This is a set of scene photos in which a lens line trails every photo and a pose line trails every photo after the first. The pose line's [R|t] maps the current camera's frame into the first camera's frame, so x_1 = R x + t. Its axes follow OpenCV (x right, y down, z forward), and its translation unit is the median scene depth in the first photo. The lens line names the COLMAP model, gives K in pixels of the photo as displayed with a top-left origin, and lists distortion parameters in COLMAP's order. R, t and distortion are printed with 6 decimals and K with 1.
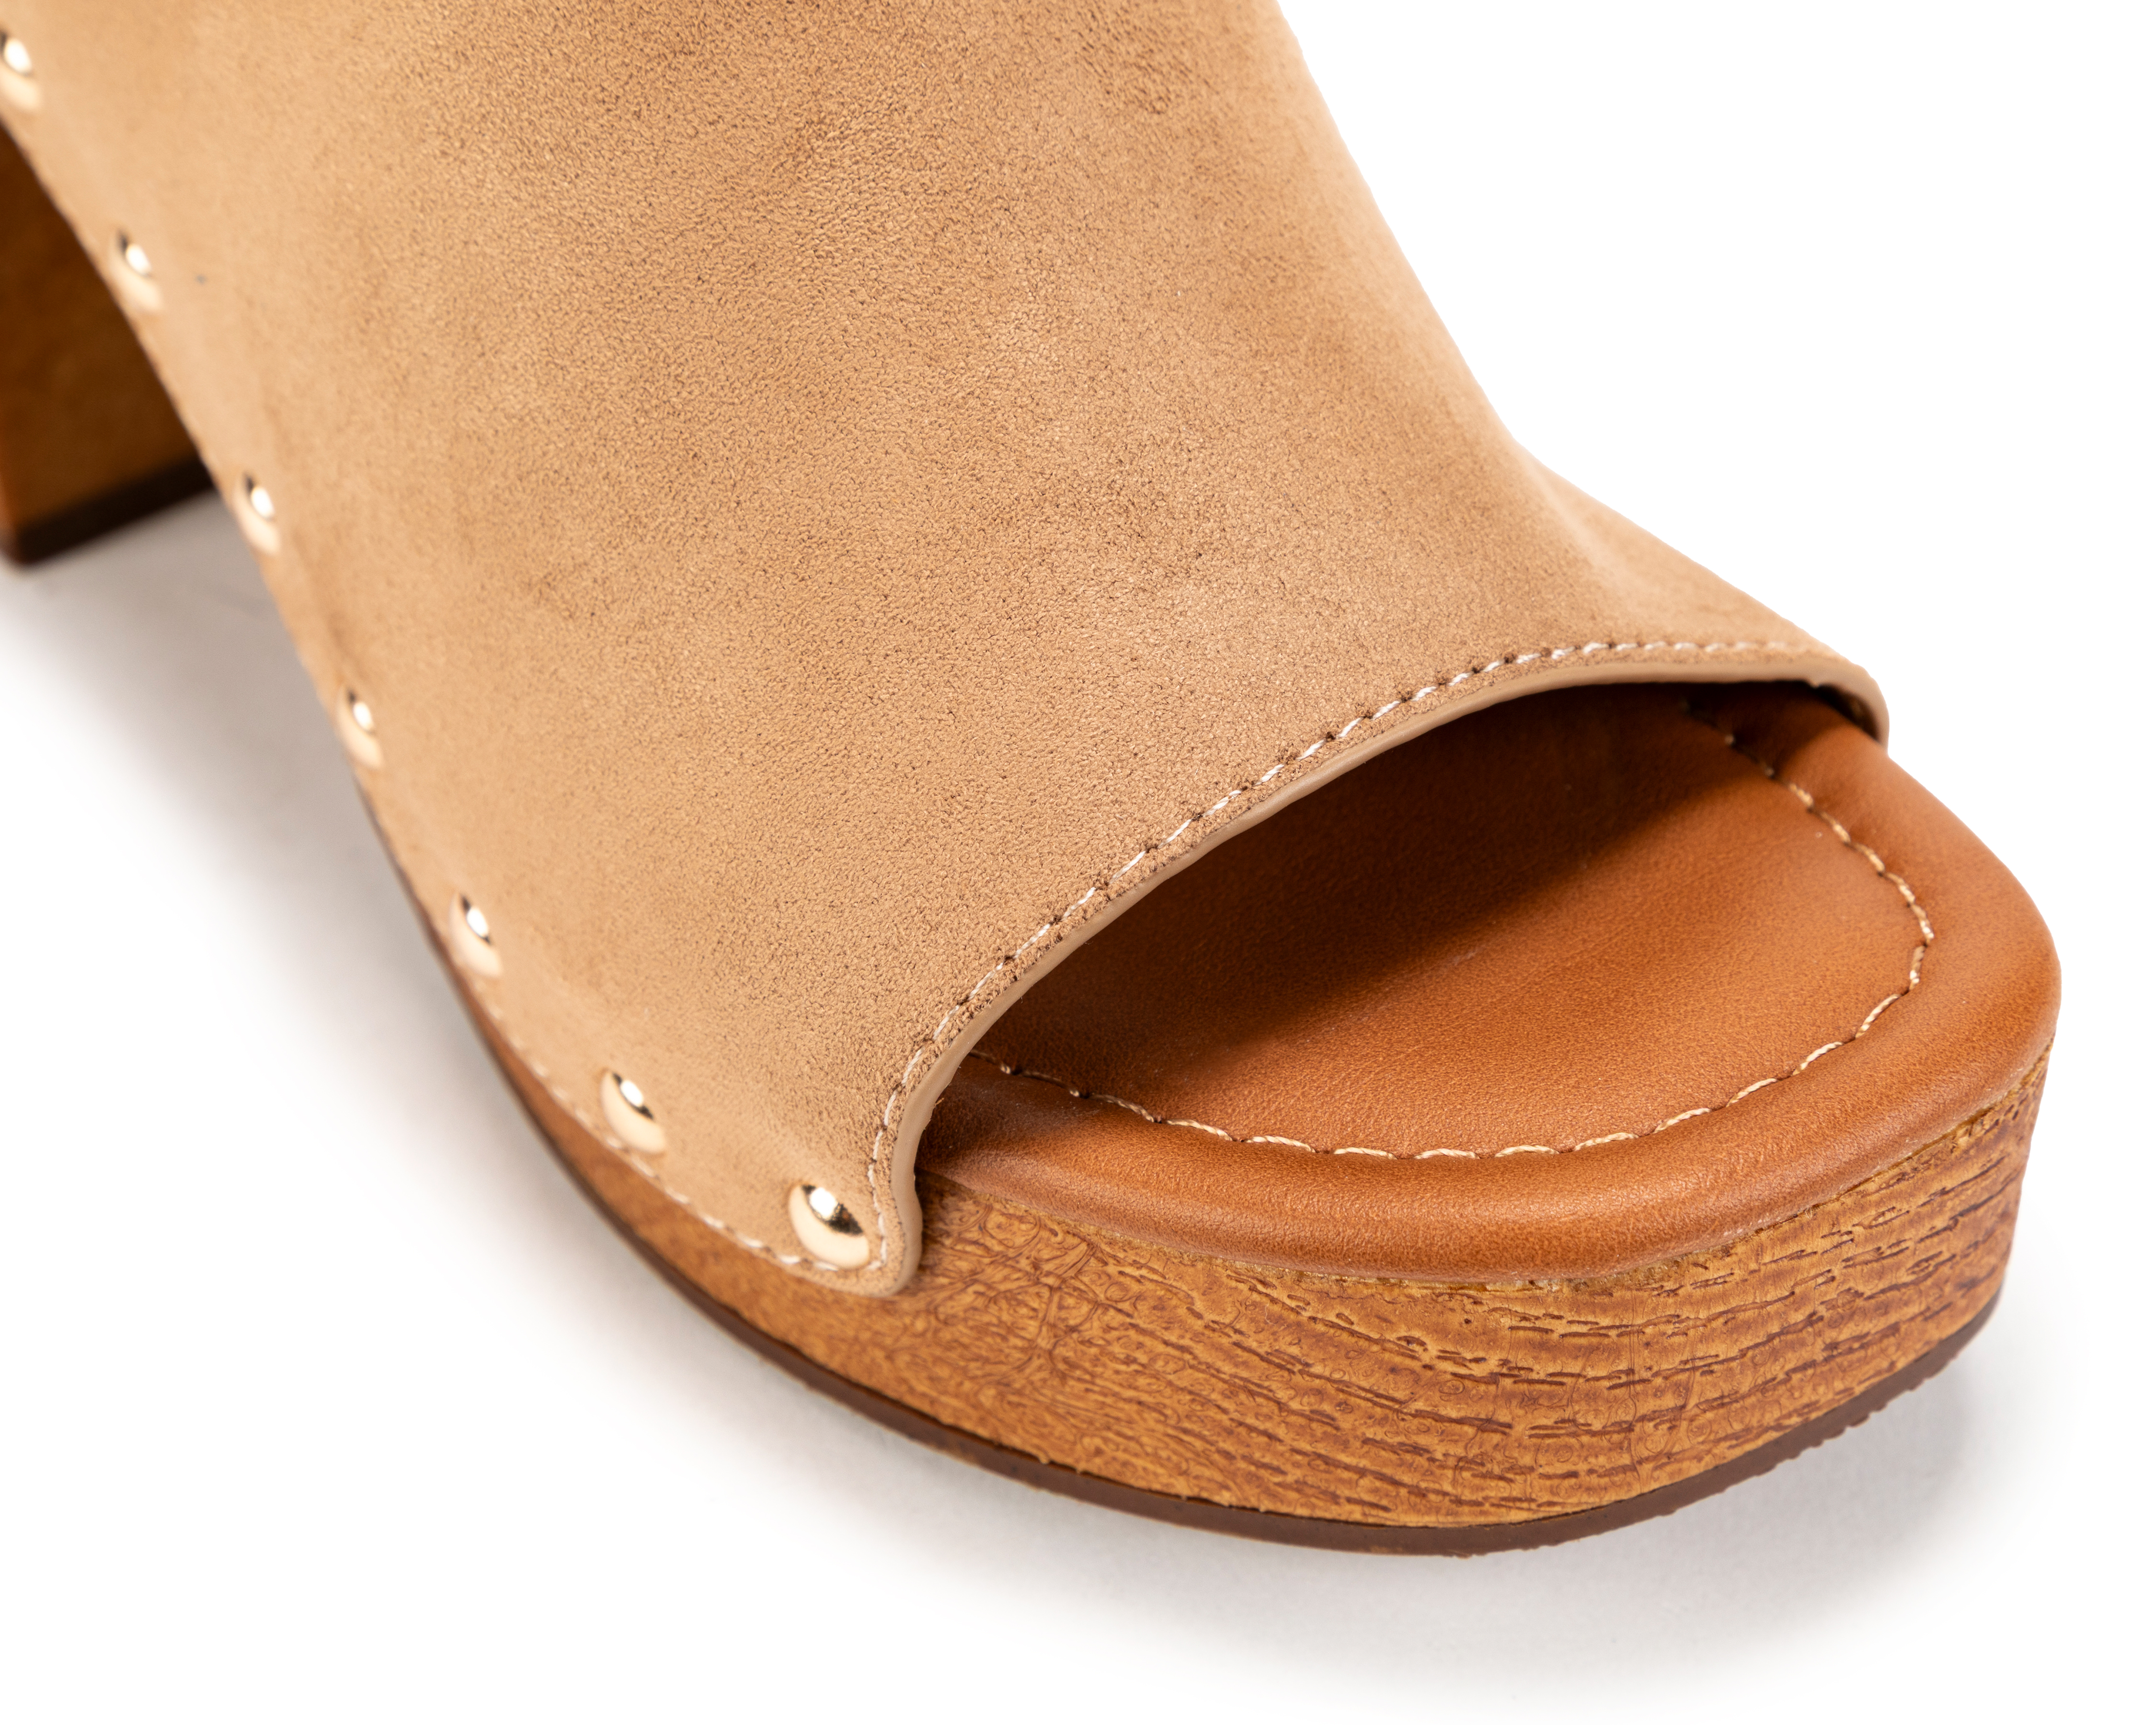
lens RADIAL K [[4863.7, 0, 1078.7], [0, 4863.7, 637.1], [0, 0, 1]] dist [-0.405213, 3.133157]
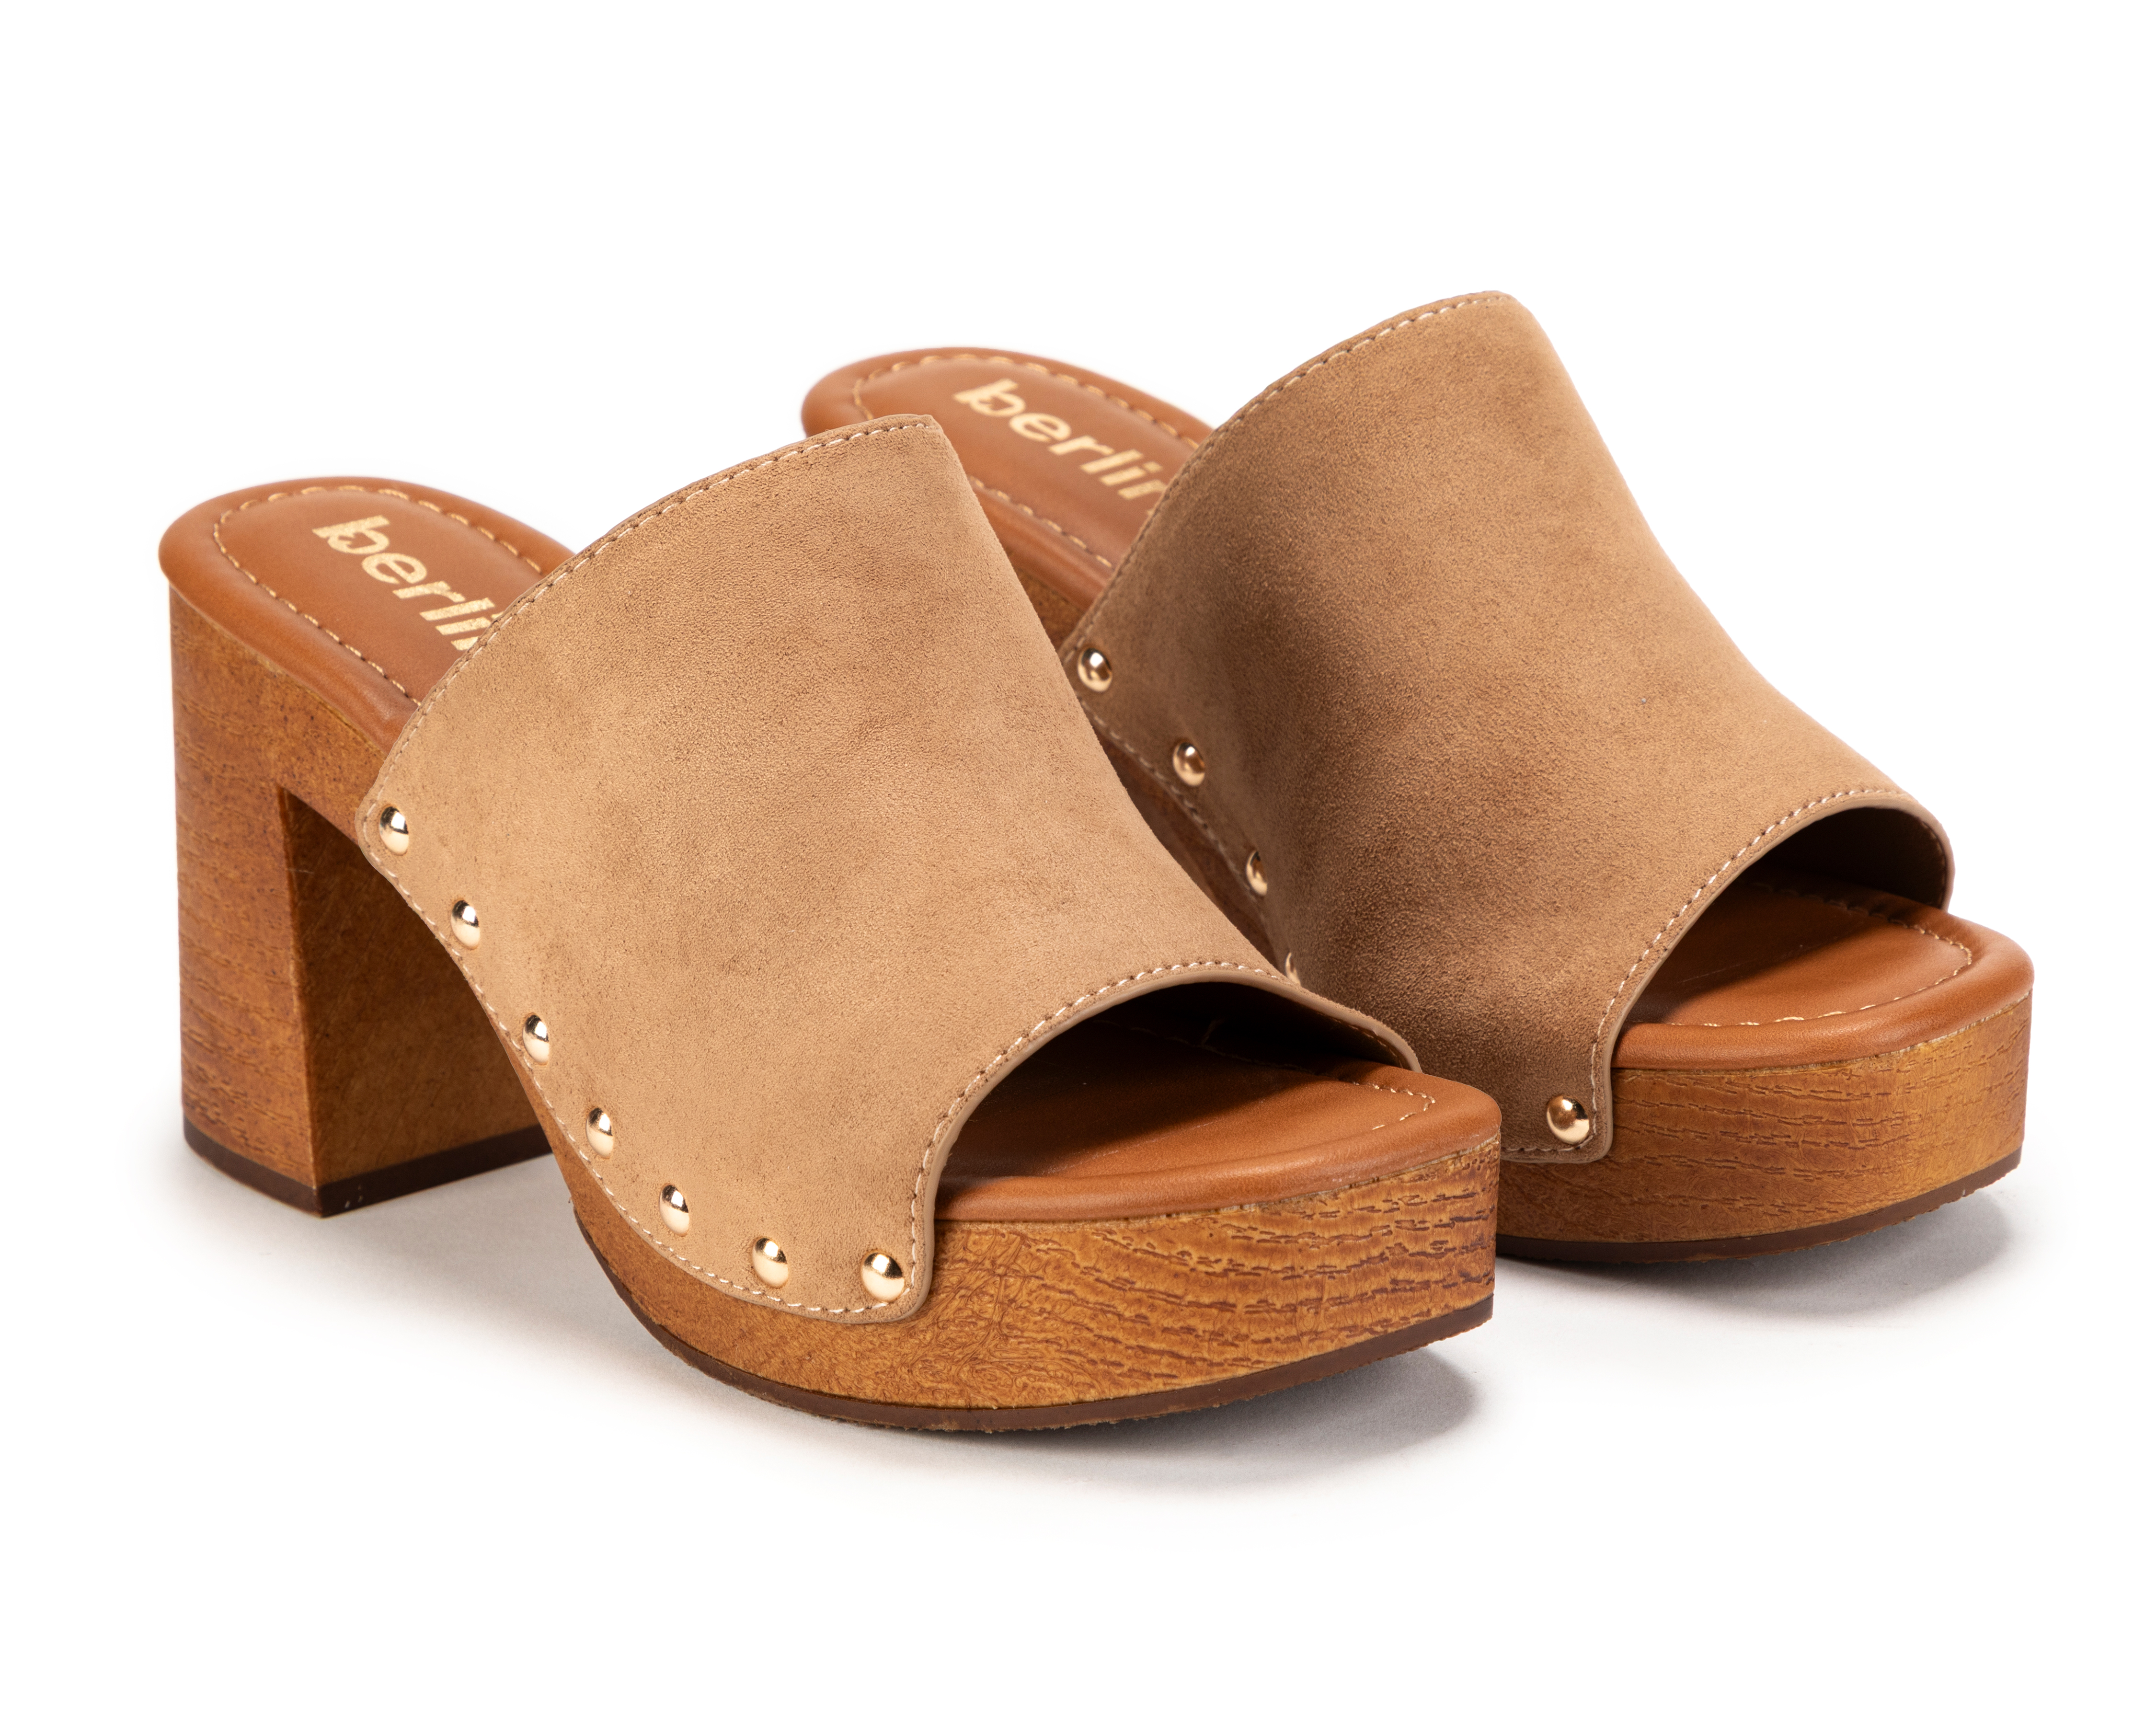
lens RADIAL K [[7728.3, 0, 1078.0], [0, 7728.3, 862.5], [0, 0, 1]] dist [-0.108639, 0.763274]
pose [[0.997196, -0.011428, 0.073956, -0.209992], [0.038076, 0.928265, -0.369965, 1.169814], [-0.064423, 0.371743, 0.926097, -2.030145]]
